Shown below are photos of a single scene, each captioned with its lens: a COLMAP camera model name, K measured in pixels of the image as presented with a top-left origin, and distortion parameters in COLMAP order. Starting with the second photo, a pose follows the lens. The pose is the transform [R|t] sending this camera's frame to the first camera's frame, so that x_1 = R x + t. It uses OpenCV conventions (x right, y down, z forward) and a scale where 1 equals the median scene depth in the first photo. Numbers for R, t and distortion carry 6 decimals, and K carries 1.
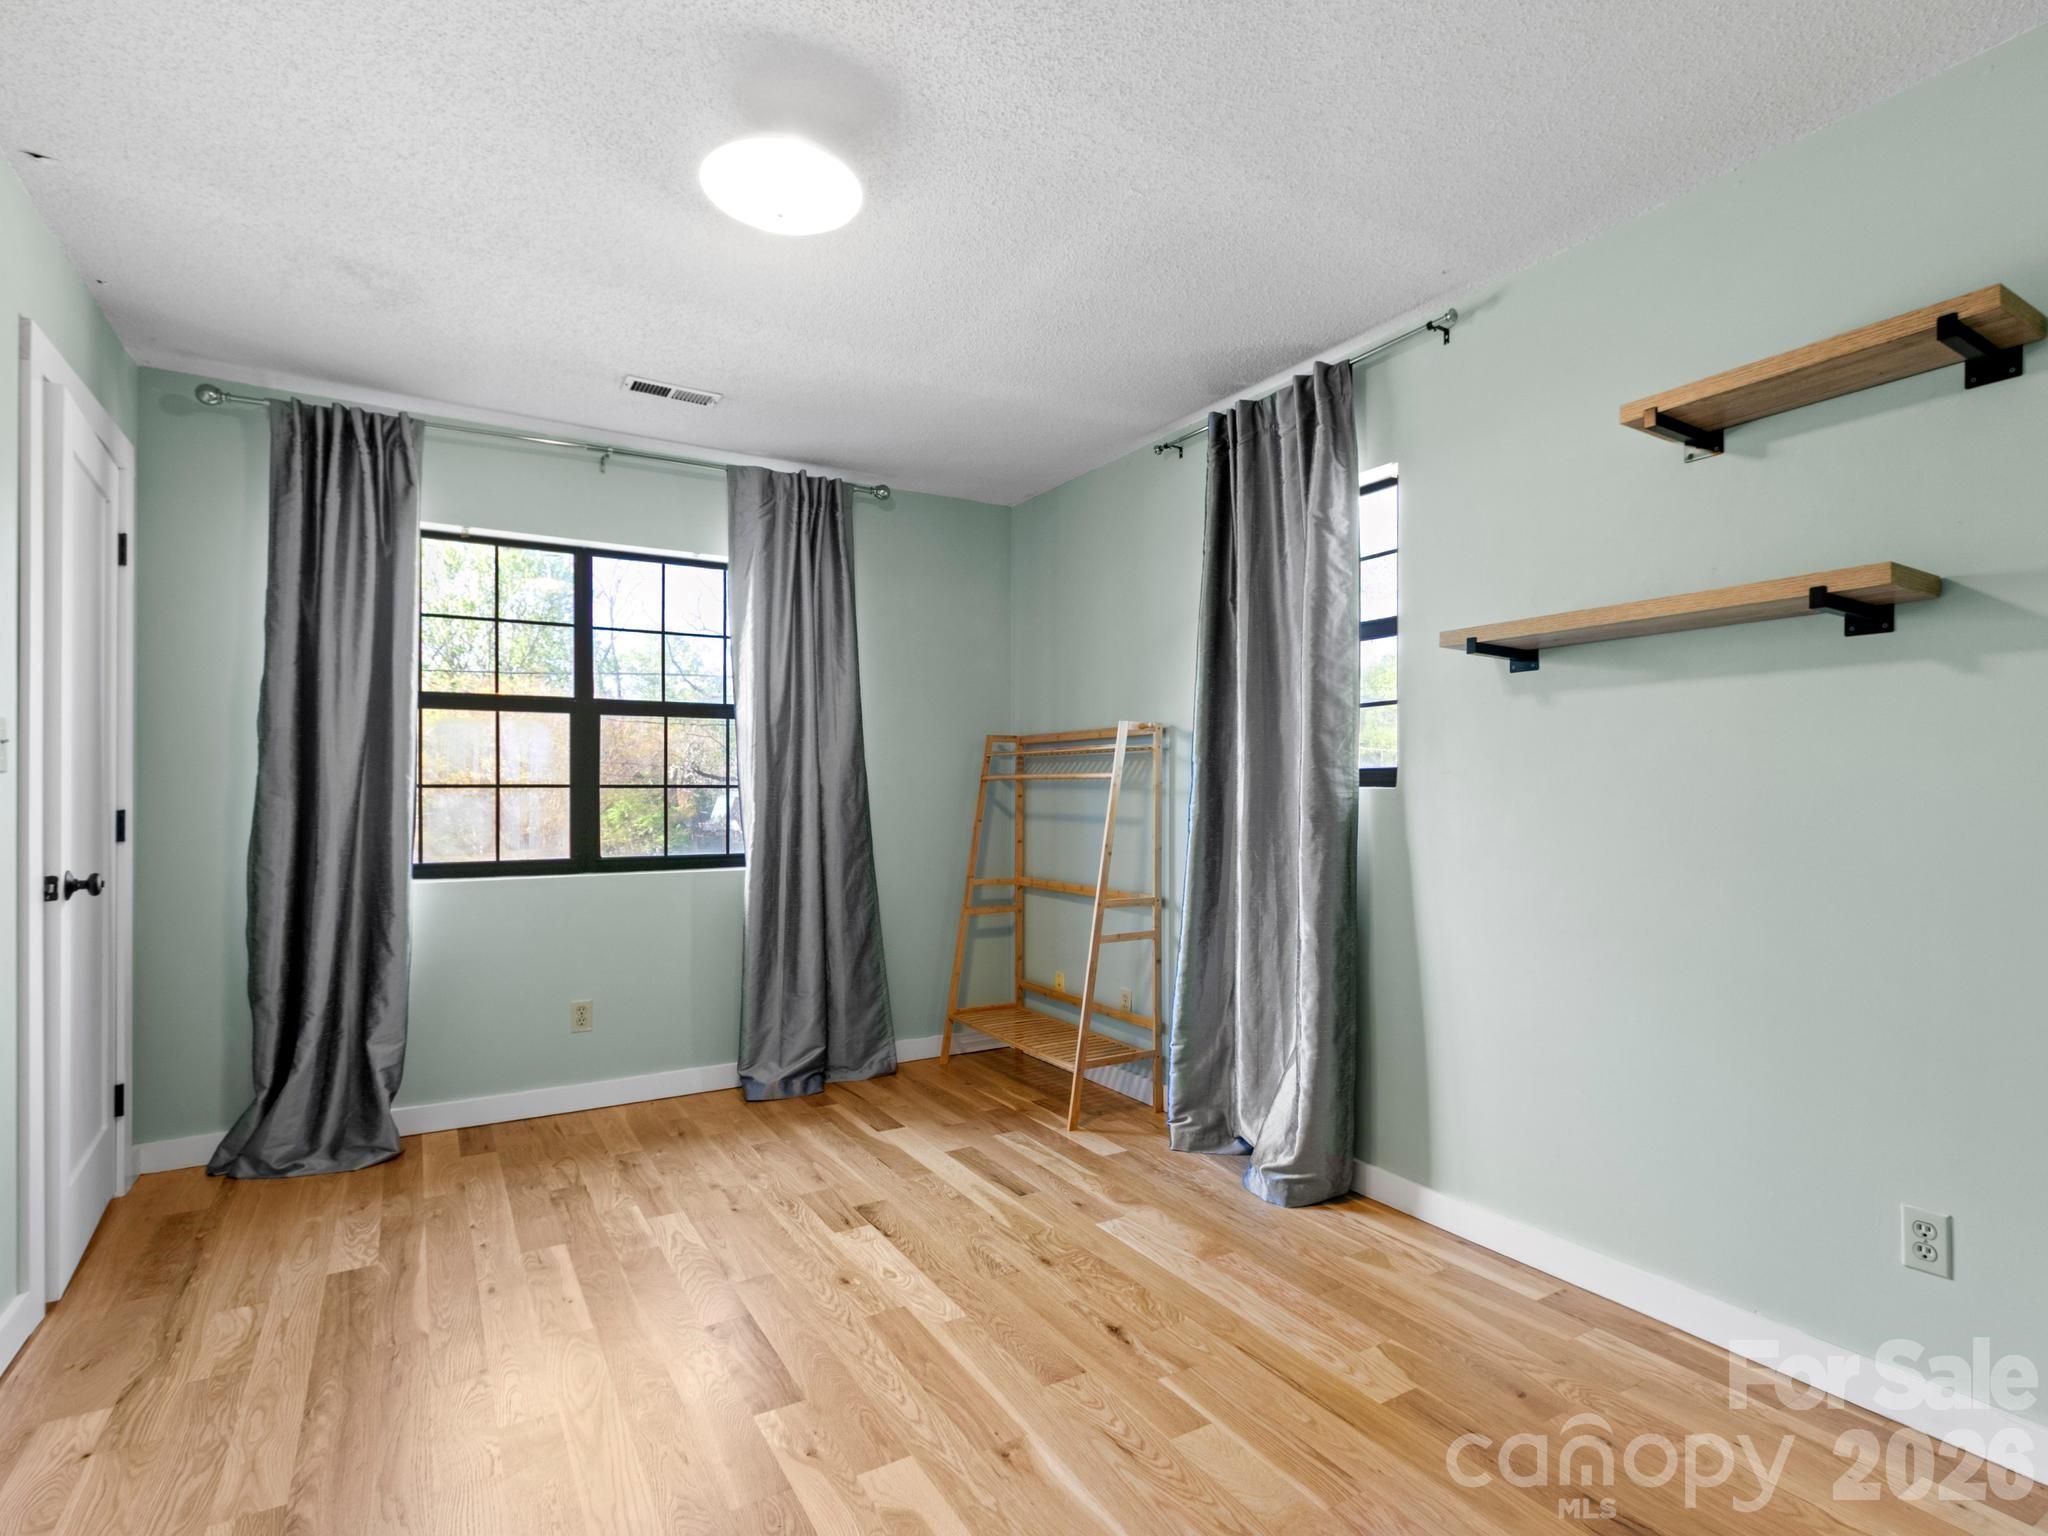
lens RADIAL K [[1041.4, 0, 1043.9], [0, 1041.4, 782.1], [0, 0, 1]] dist [-0.002928, 0.003962]
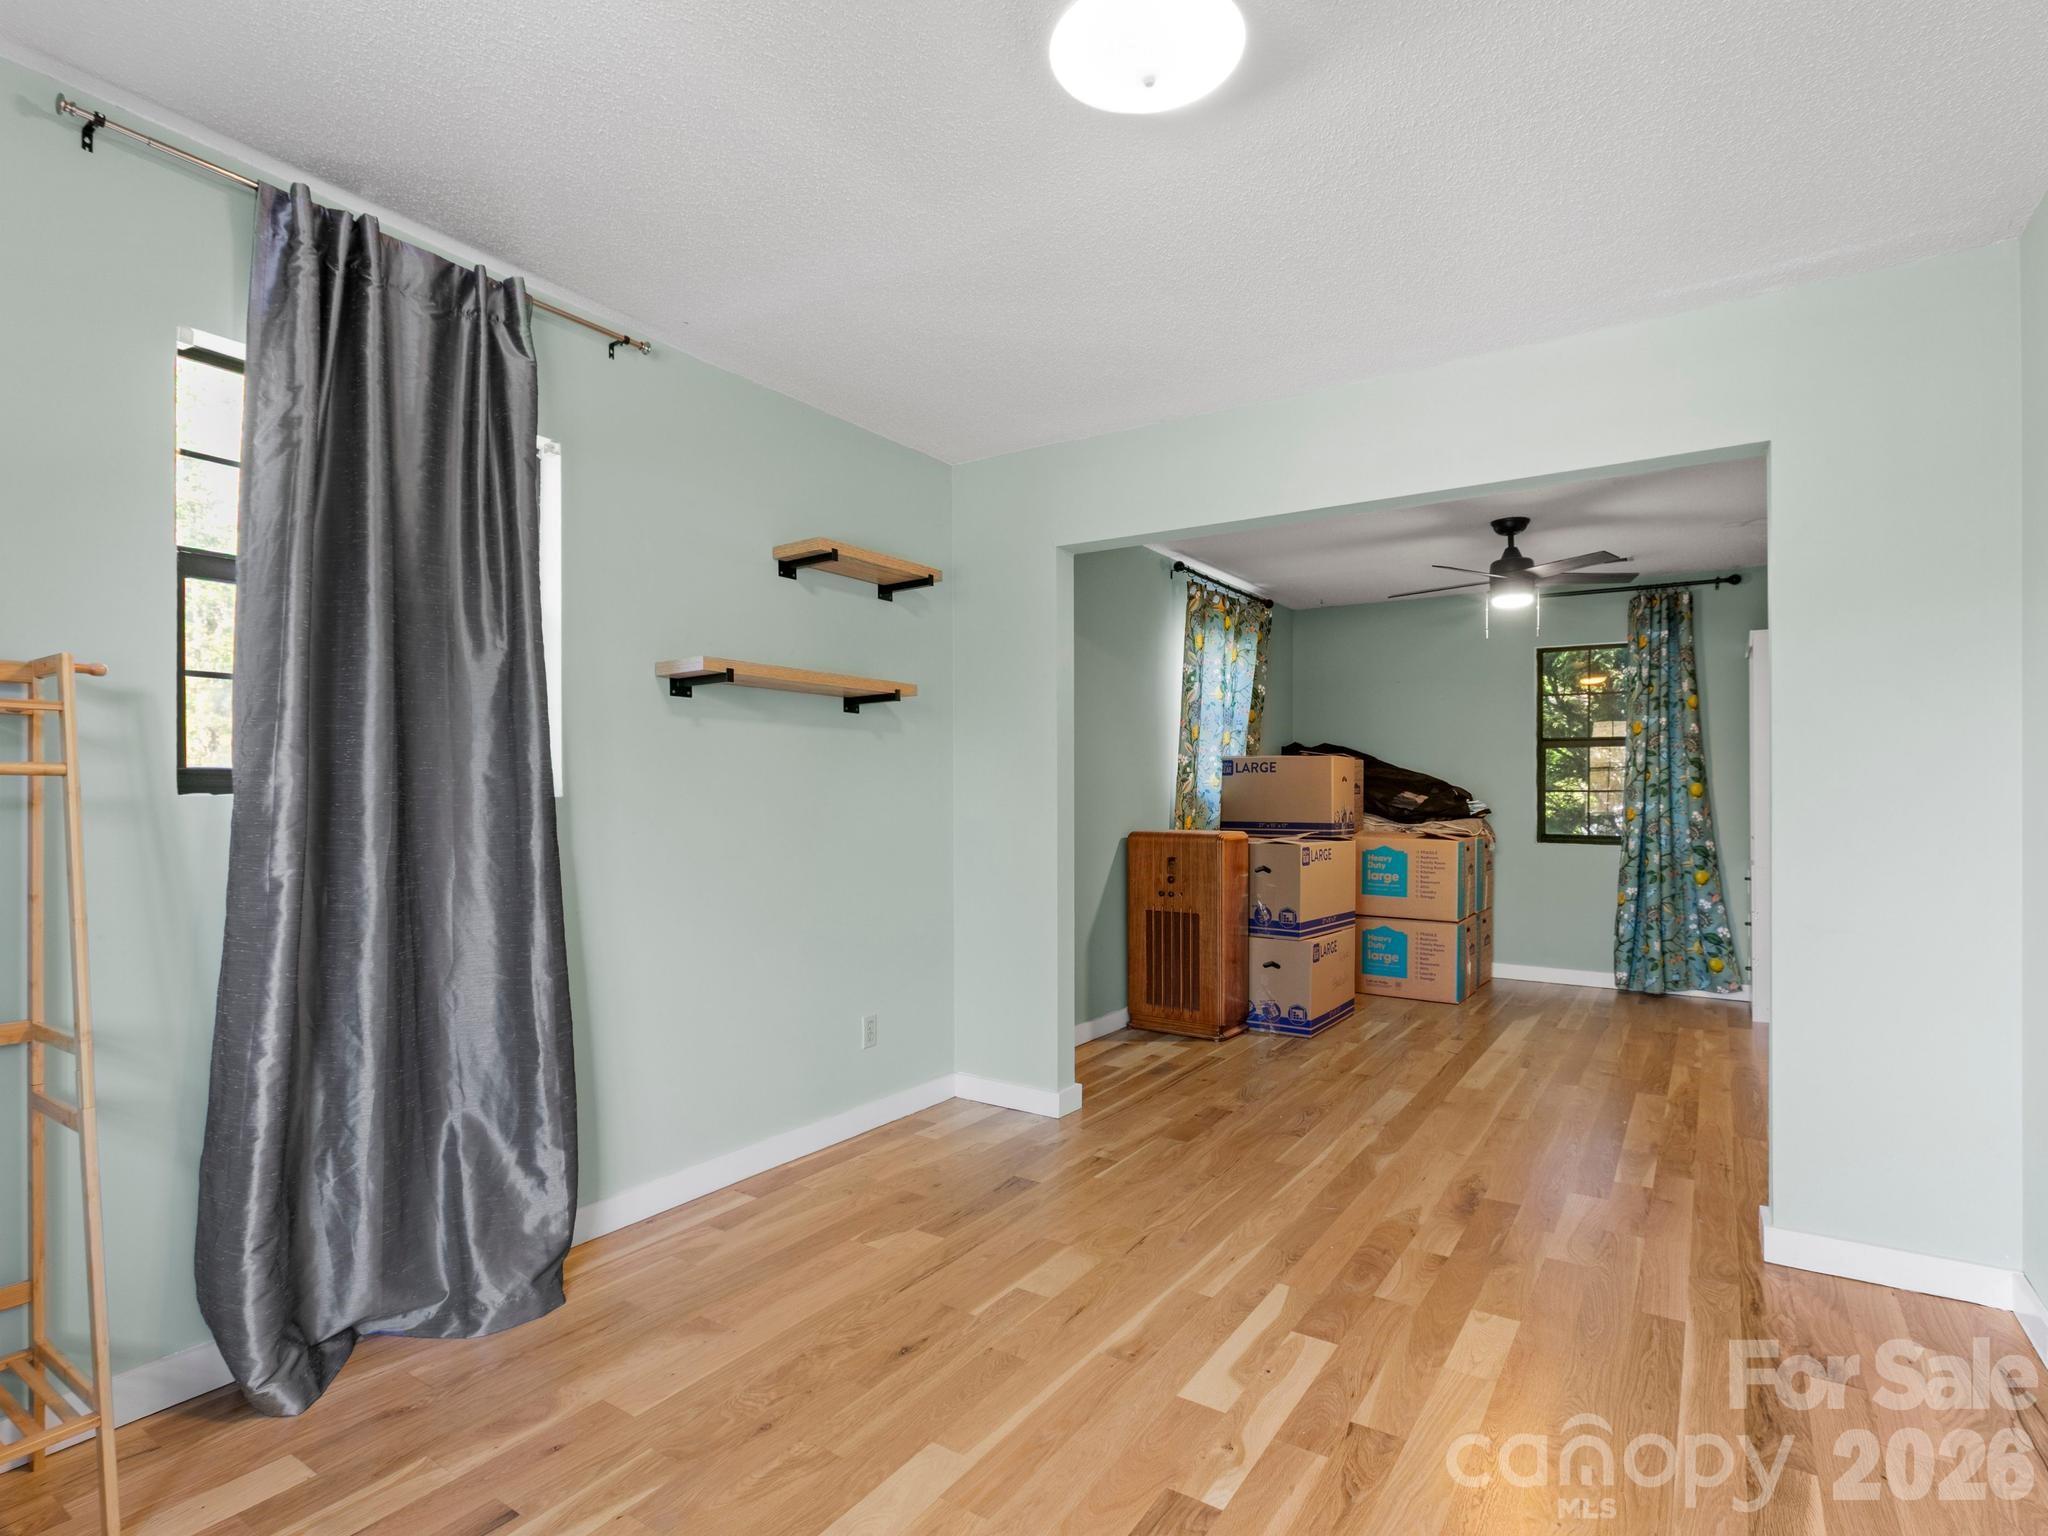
lens RADIAL K [[1041.4, 0, 1019.4], [0, 1041.4, 795.4], [0, 0, 1]] dist [-0.002928, 0.003962]
pose [[-0.422932, 0.003146, 0.906156, -0.852555], [-0.006415, 0.999959, -0.006466, 0.010600], [-0.906139, -0.008547, -0.422894, 1.302284]]
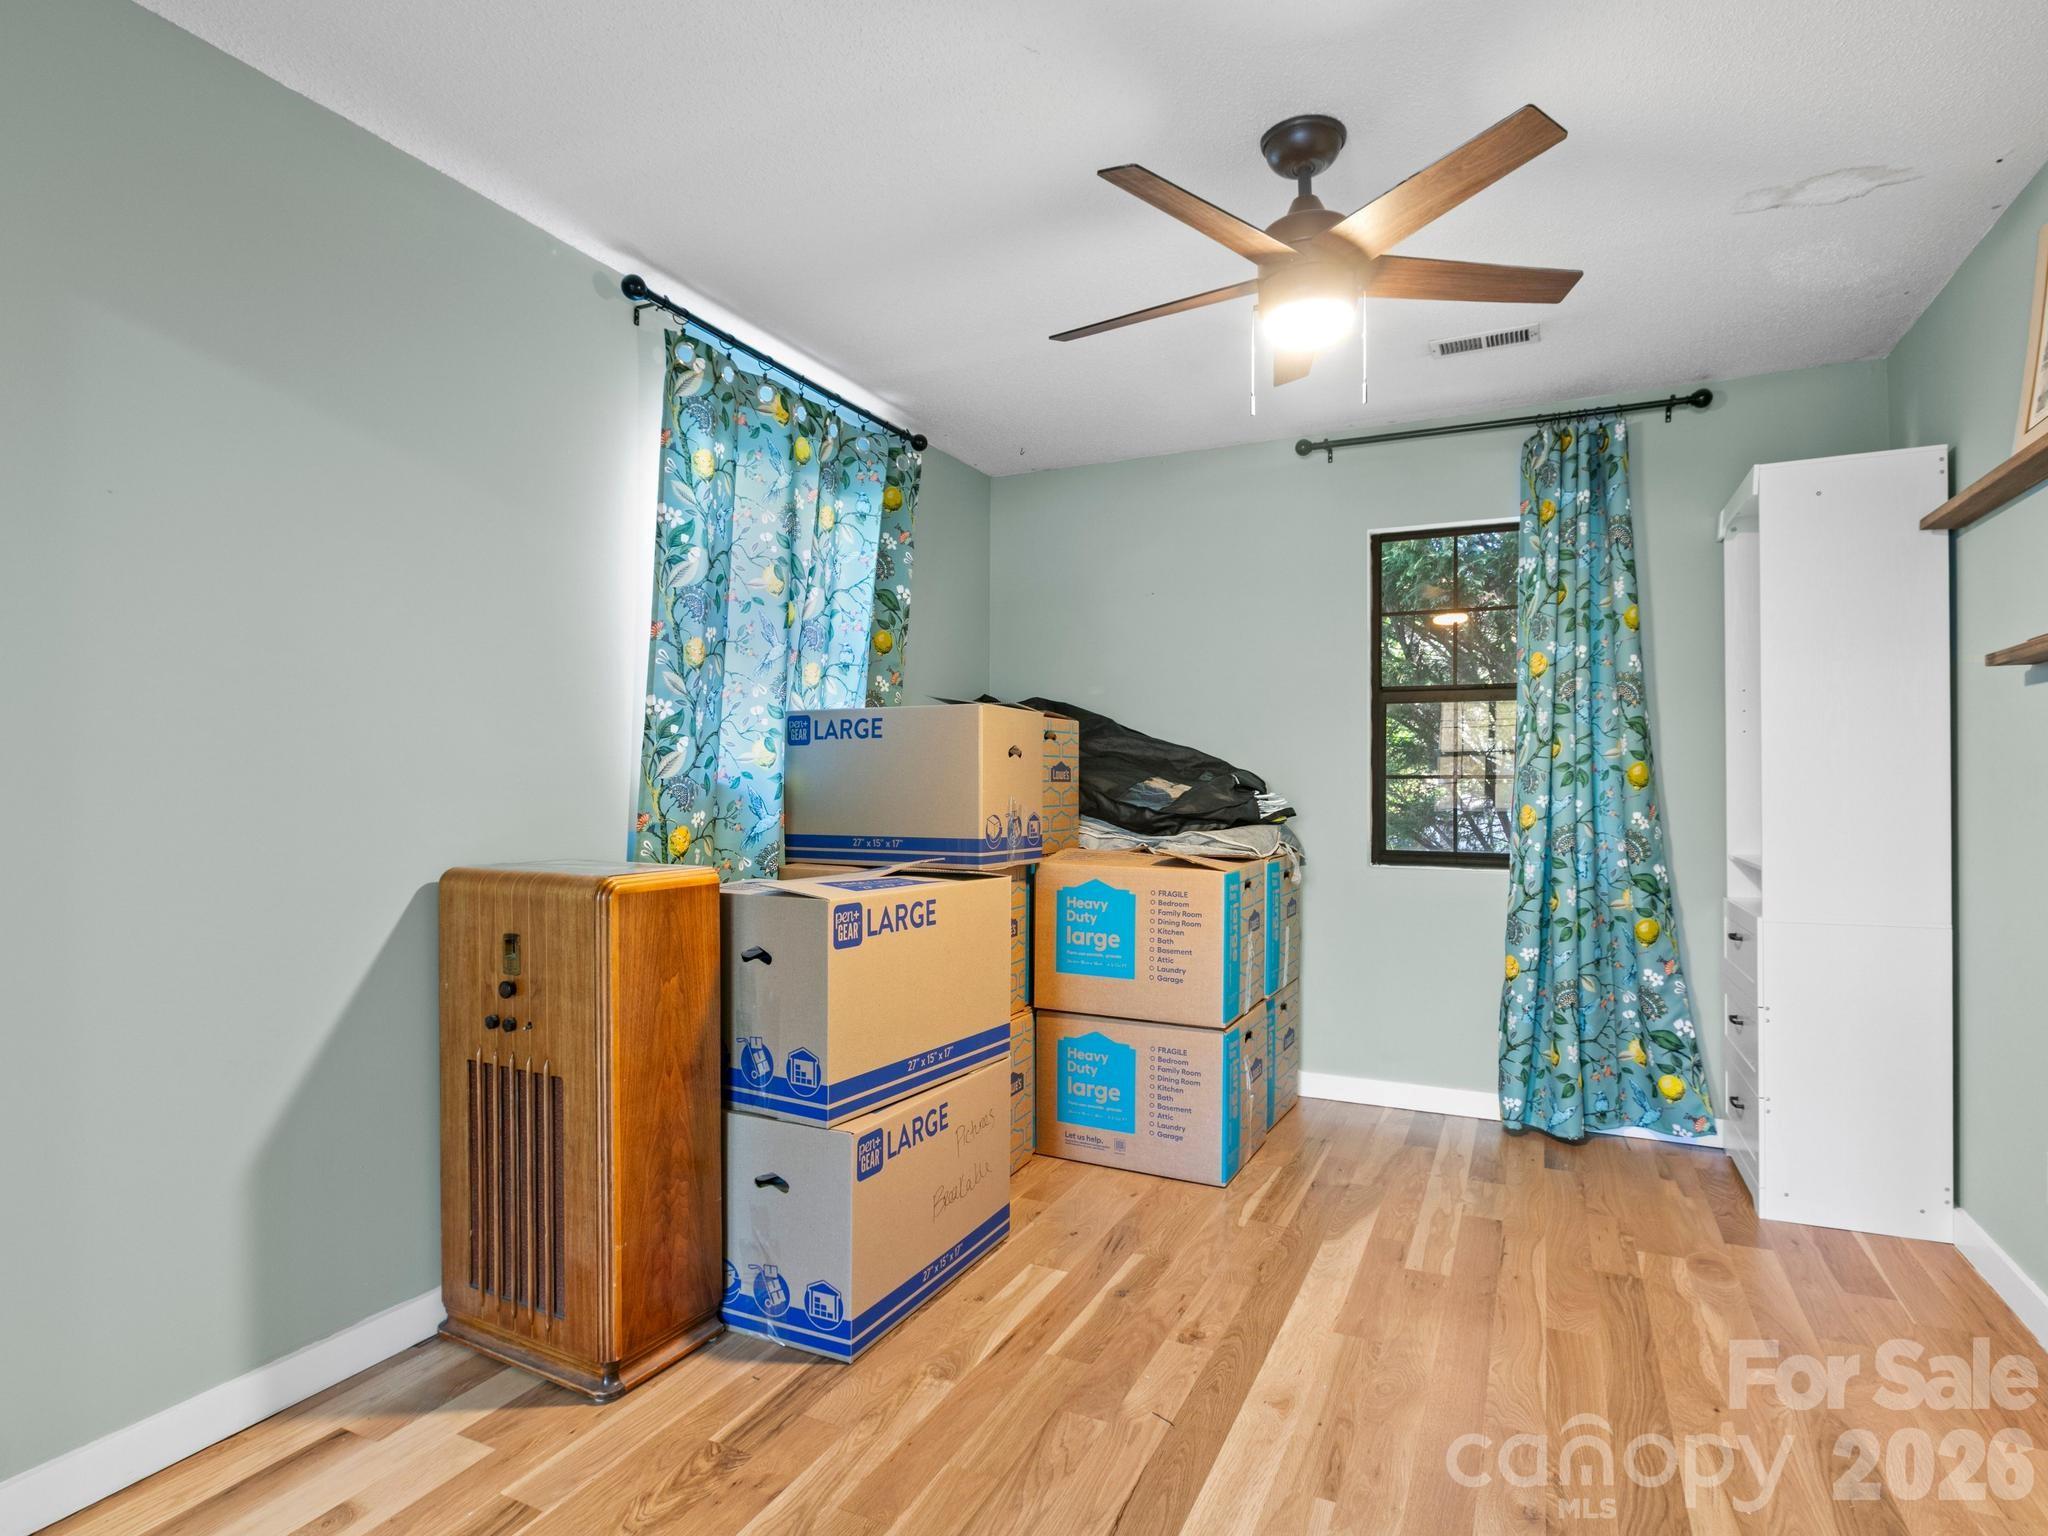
lens RADIAL K [[1070.2, 0, 1023.2], [0, 1070.2, 789.5], [0, 0, 1]] dist [-0.008873, -0.001623]
pose [[-0.543665, 0.003650, 0.839294, 0.005193], [-0.004495, 0.999964, -0.007261, 0.005913], [-0.839290, -0.007720, -0.543629, 0.201532]]
